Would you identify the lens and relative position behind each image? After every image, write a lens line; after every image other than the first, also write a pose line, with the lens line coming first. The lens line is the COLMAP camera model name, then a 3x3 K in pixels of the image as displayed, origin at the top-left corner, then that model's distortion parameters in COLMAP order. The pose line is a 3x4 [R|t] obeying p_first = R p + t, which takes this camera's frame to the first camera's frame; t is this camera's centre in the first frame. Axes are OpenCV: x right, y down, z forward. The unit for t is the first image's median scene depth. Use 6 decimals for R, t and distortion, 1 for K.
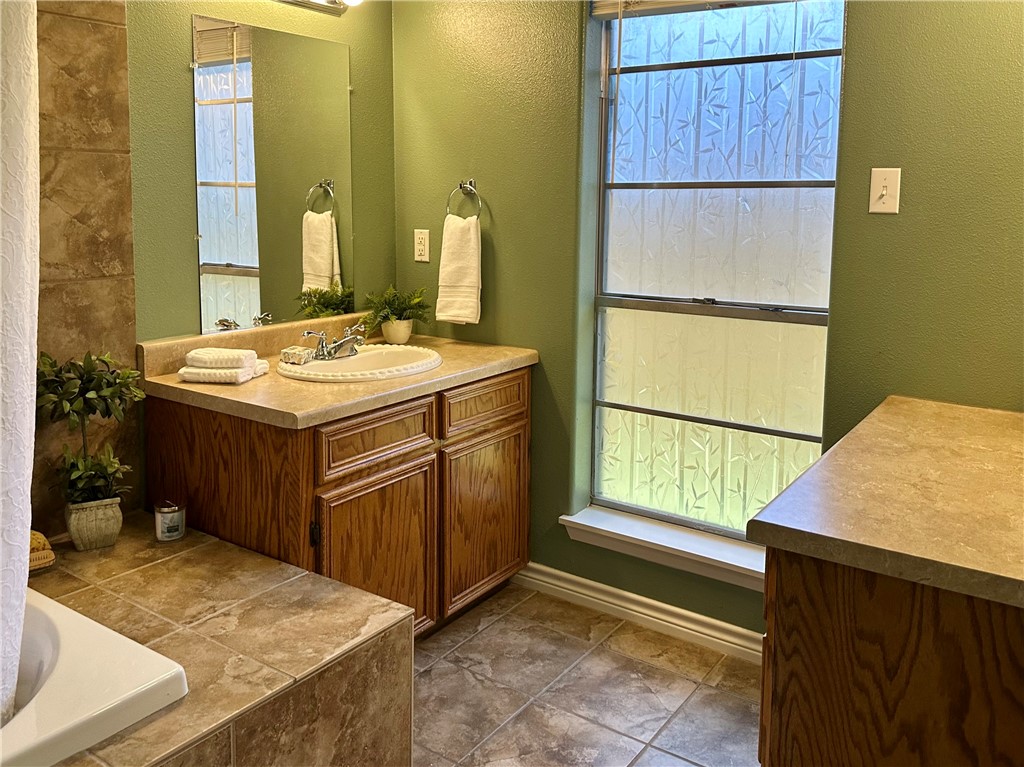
lens RADIAL K [[881.0, 0, 531.6], [0, 881.0, 301.7], [0, 0, 1]] dist [0.049224, -0.046884]
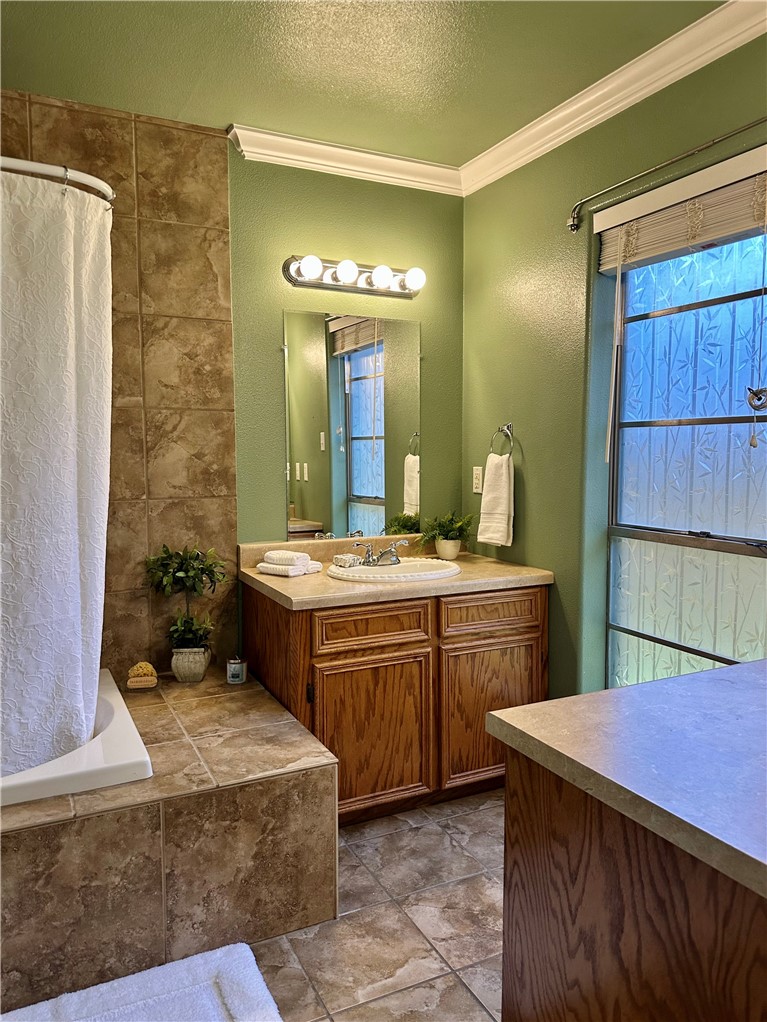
lens RADIAL K [[755.1, 0, 386.5], [0, 755.1, 516.7], [0, 0, 1]] dist [0.080151, -0.106967]
pose [[0.870709, 0.032288, -0.490737, 0.376610], [-0.047186, 0.998724, -0.018010, 0.014312], [0.489529, 0.038838, 0.871122, 0.060215]]
